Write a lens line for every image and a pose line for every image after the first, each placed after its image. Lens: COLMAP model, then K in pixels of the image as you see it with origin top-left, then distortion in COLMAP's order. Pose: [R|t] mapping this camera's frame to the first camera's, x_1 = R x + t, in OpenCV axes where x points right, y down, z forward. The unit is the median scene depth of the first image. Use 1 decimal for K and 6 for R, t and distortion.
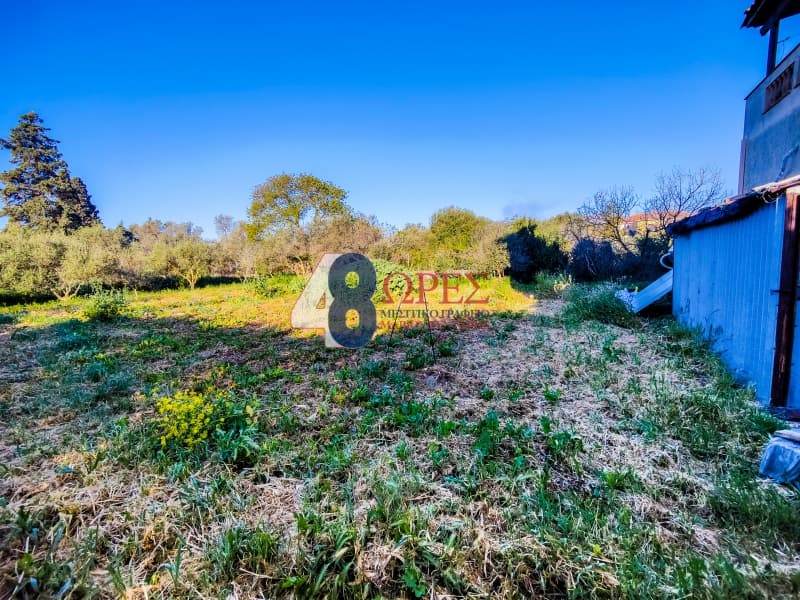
lens RADIAL K [[273.2, 0, 397.1], [0, 273.2, 296.9], [0, 0, 1]] dist [-0.060688, 0.005090]
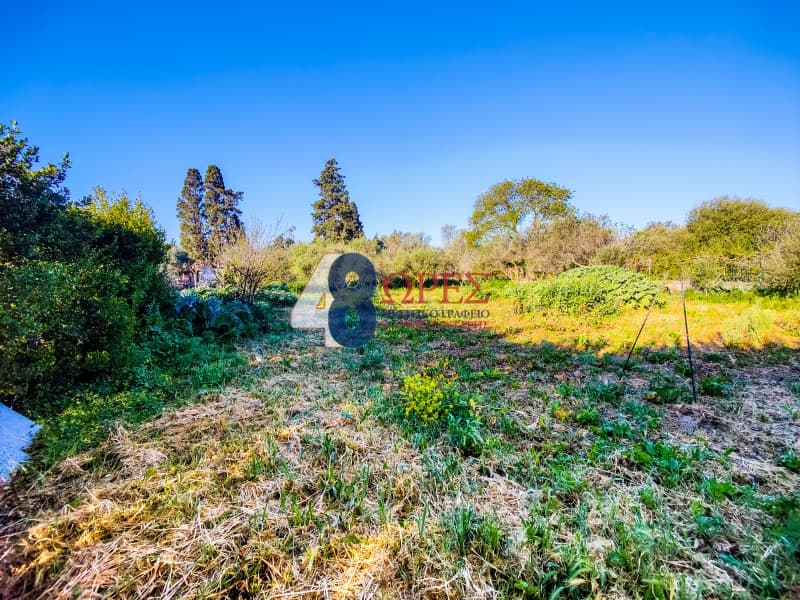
lens RADIAL K [[273.5, 0, 399.5], [0, 273.5, 301.1], [0, 0, 1]] dist [-0.049914, 0.002042]
pose [[0.830107, 0.074140, -0.552654, -0.218034], [-0.075637, 0.996932, 0.020132, 0.010883], [0.552451, 0.025090, 0.833168, -0.088916]]
